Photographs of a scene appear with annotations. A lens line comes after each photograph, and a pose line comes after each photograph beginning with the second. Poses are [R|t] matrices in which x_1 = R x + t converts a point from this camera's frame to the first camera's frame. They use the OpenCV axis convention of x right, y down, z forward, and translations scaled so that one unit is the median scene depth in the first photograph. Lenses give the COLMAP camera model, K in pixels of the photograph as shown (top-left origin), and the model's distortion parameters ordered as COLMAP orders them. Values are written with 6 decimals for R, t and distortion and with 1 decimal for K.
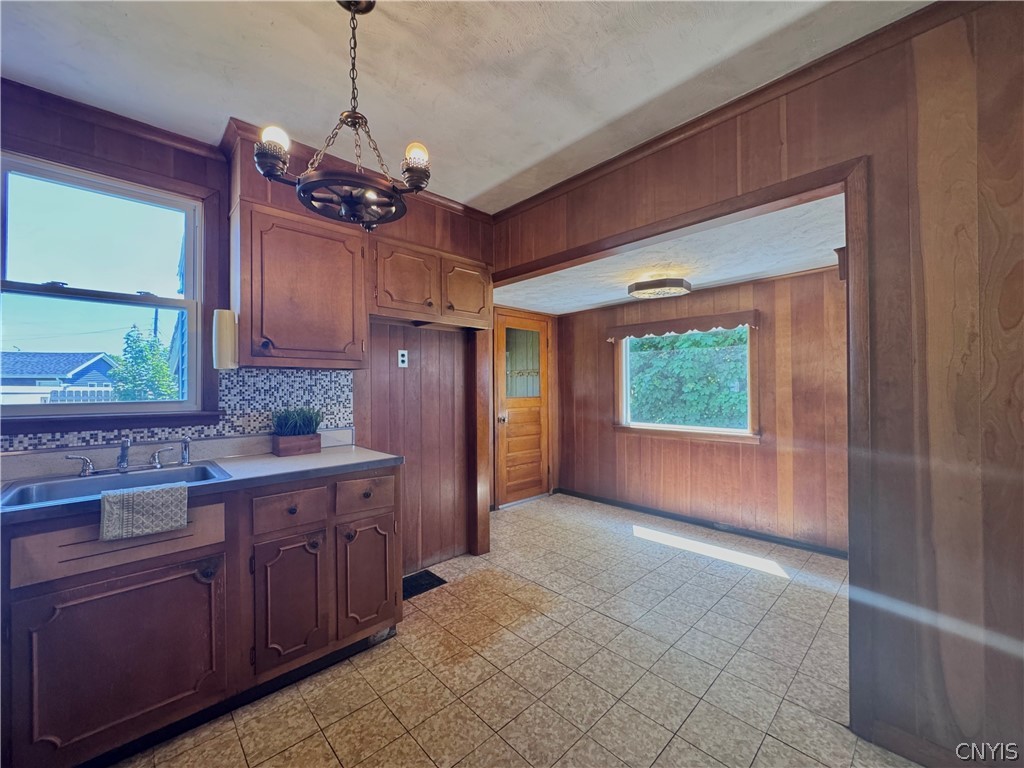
lens RADIAL K [[409.2, 0, 512.0], [0, 409.2, 384.0], [0, 0, 1]] dist [0.001660, 0.000226]
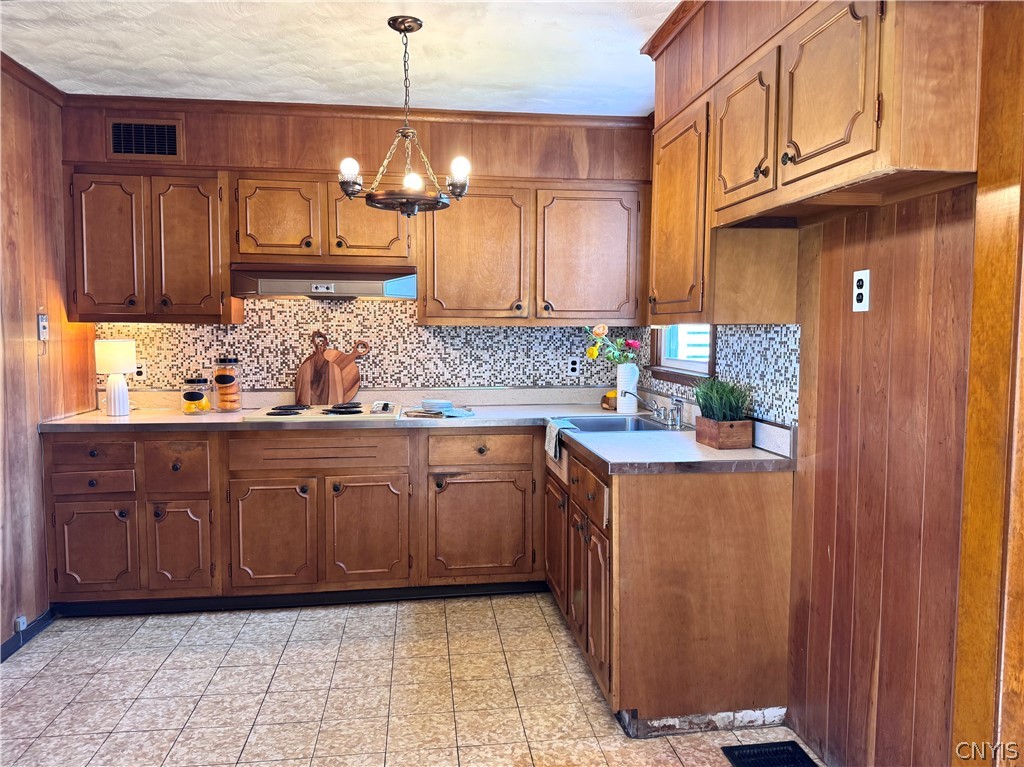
lens RADIAL K [[717.6, 0, 512.0], [0, 717.6, 383.5], [0, 0, 1]] dist [-0.040857, -0.001222]
pose [[-0.582119, 0.068082, -0.810248, 0.604196], [0.009608, 0.996995, 0.076871, -0.030280], [0.813047, 0.036963, -0.581024, 1.280204]]
